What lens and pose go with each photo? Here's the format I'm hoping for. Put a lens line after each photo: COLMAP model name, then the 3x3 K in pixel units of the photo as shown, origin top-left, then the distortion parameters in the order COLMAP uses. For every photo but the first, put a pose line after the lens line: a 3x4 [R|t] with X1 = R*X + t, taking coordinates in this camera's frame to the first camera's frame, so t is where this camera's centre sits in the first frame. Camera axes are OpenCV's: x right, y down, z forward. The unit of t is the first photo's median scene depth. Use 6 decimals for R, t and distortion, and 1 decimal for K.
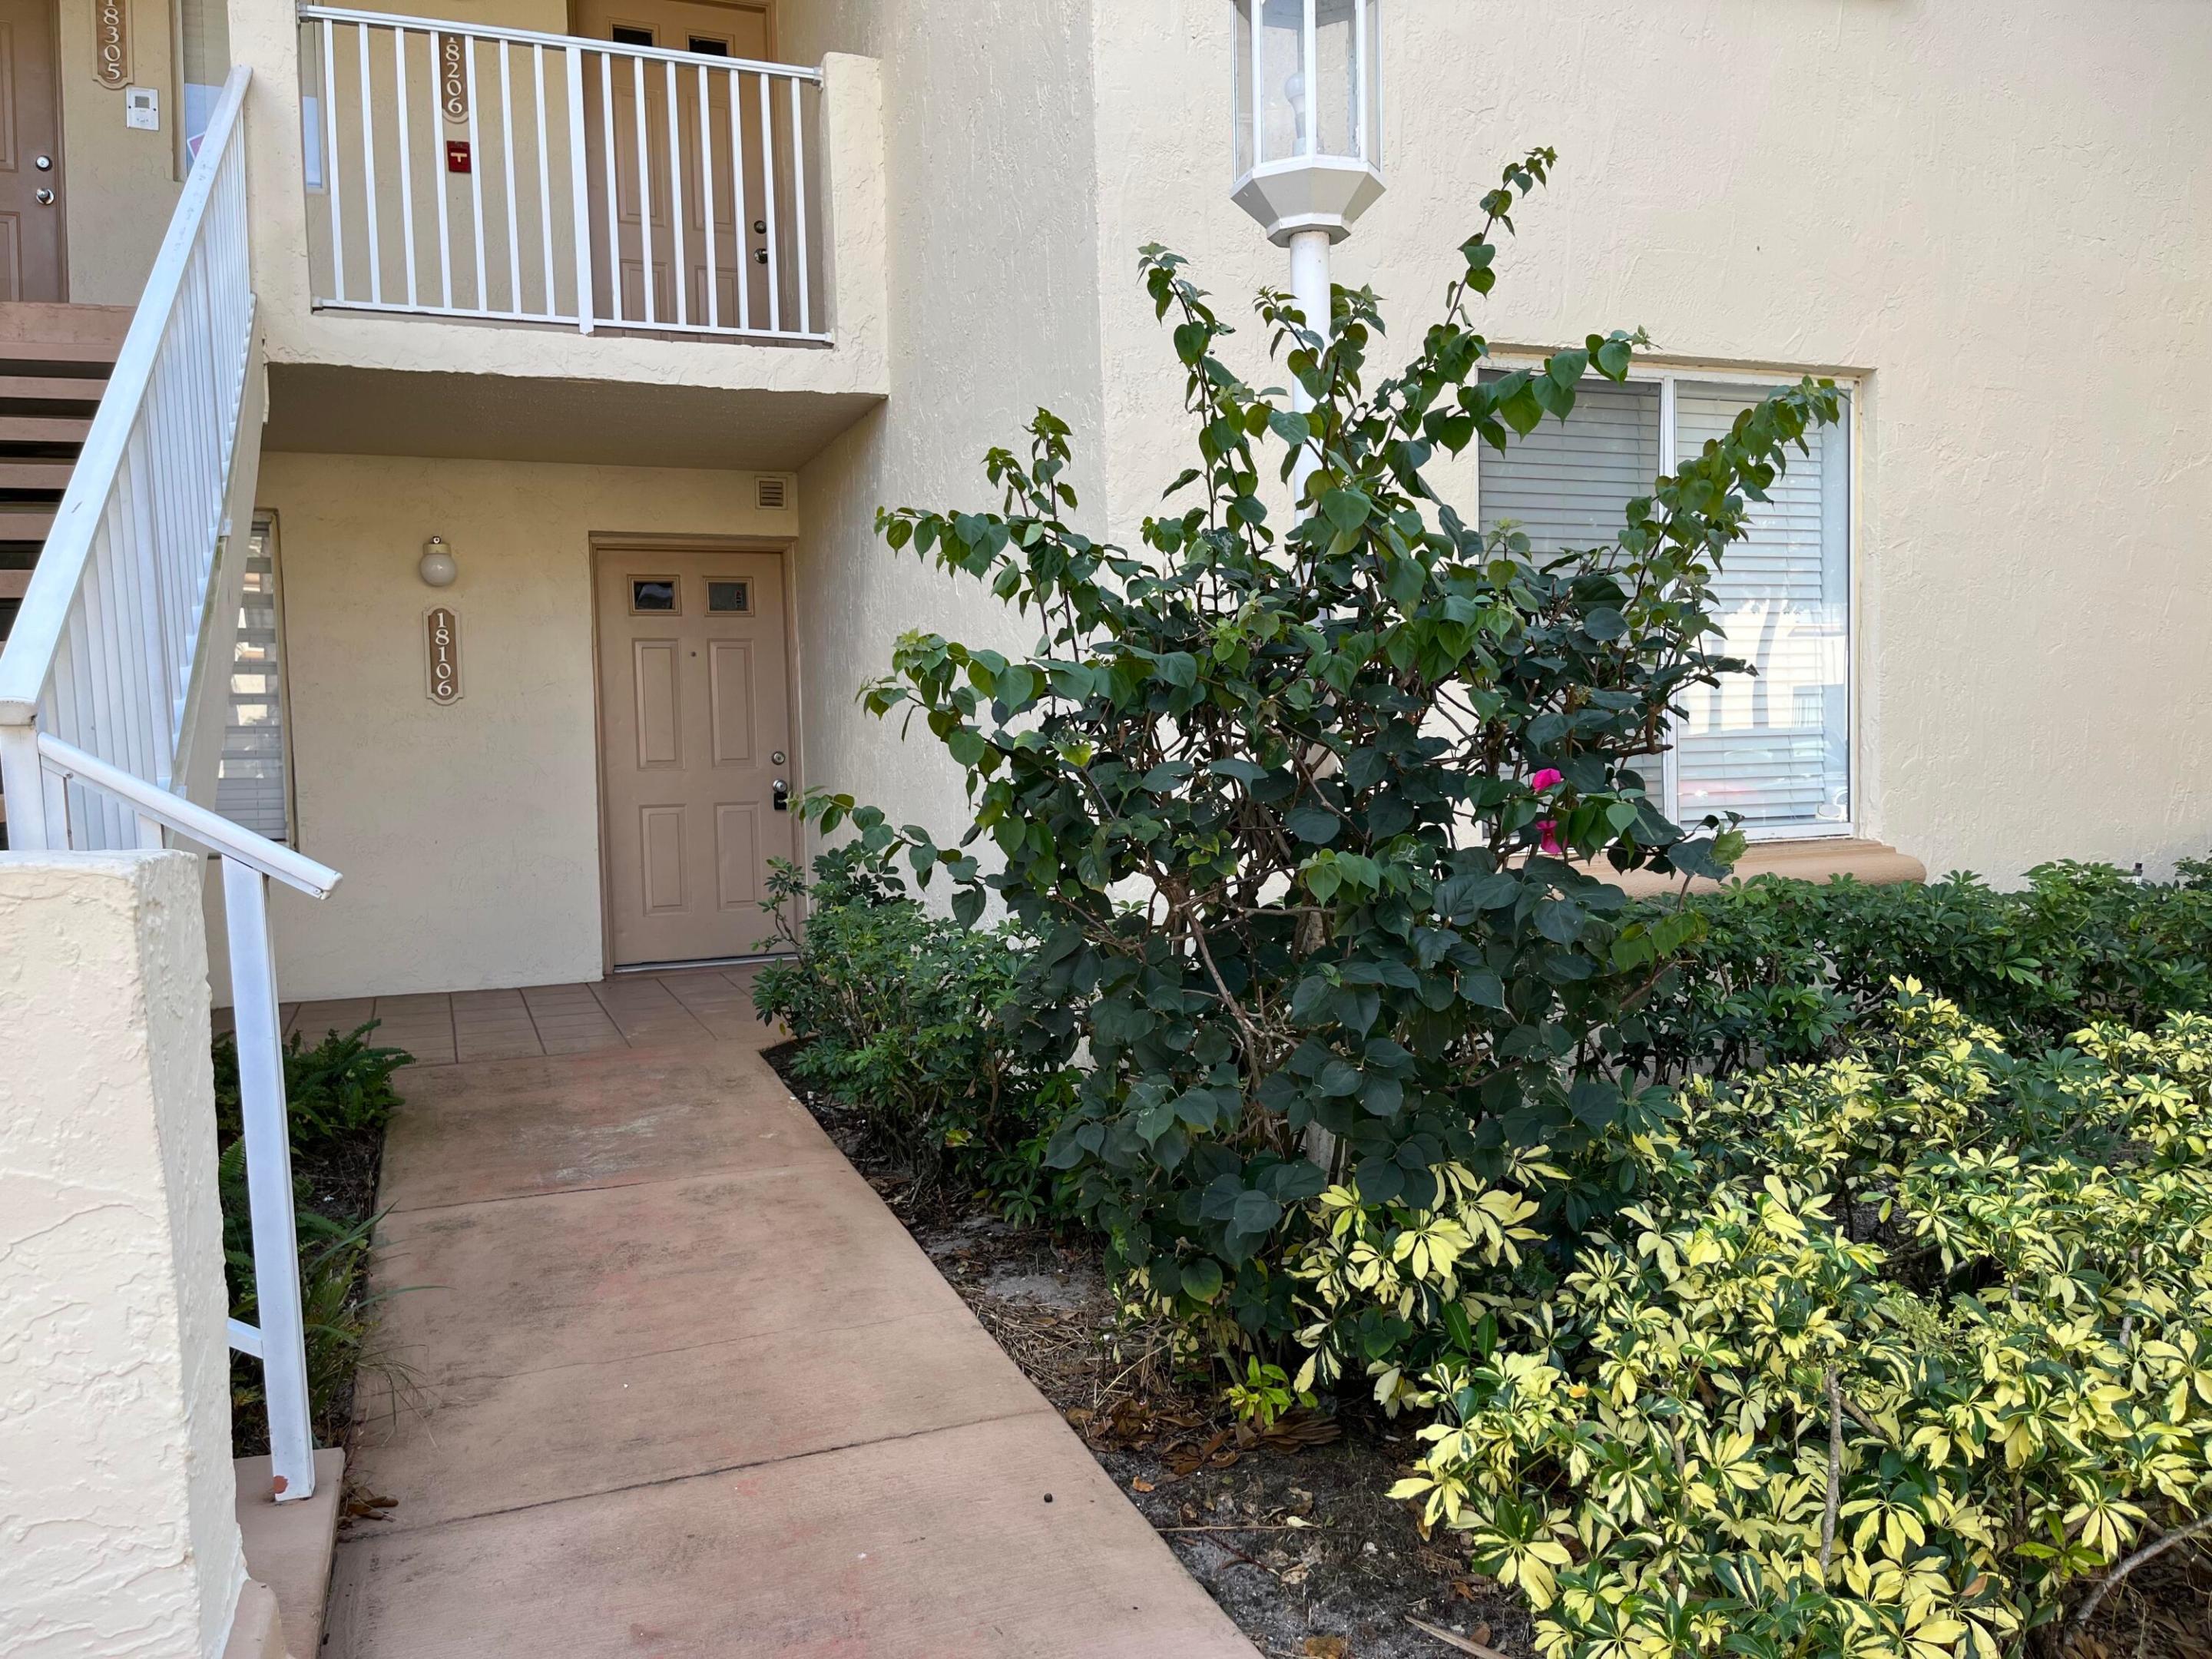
lens RADIAL K [[1664.0, 0, 1102.0], [0, 1664.0, 843.2], [0, 0, 1]] dist [0.042344, -0.045949]
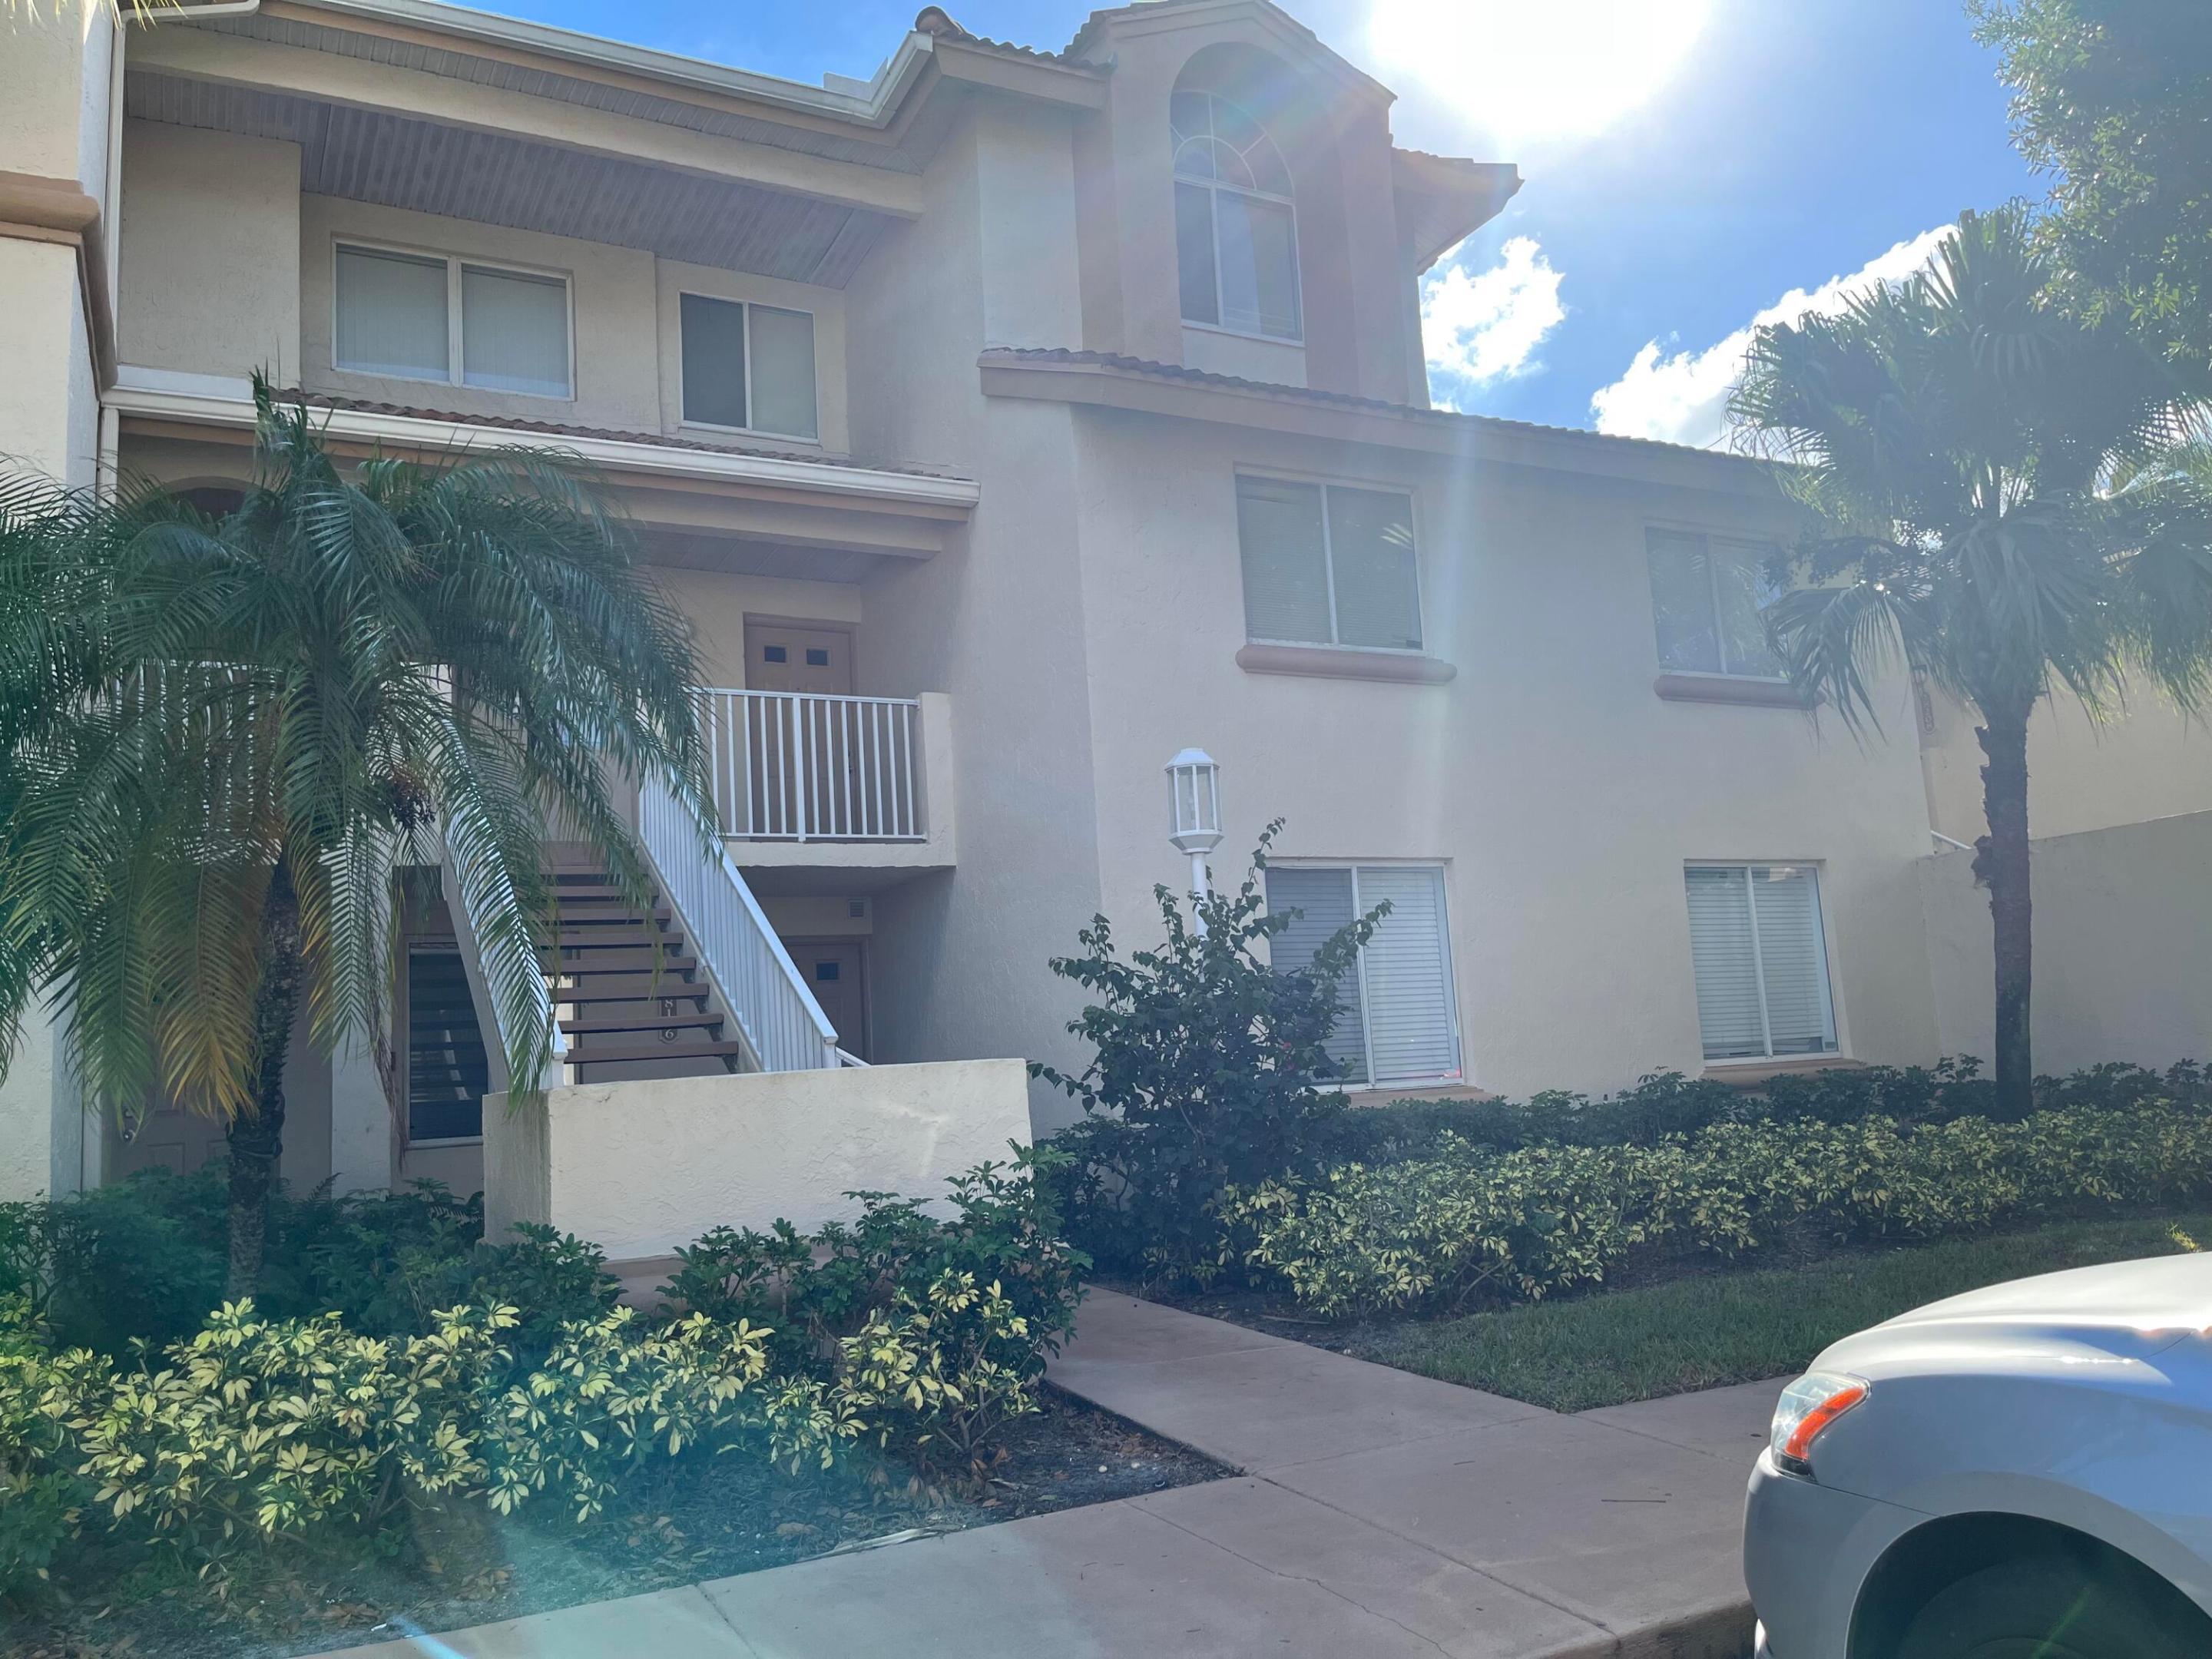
lens RADIAL K [[1664.0, 0, 1100.8], [0, 1664.0, 820.2], [0, 0, 1]] dist [0.042344, -0.045949]
pose [[0.994637, -0.016841, 0.102044, -0.328838], [0.037857, 0.977463, -0.207685, 0.151835], [-0.096247, 0.210434, 0.972859, -1.742762]]
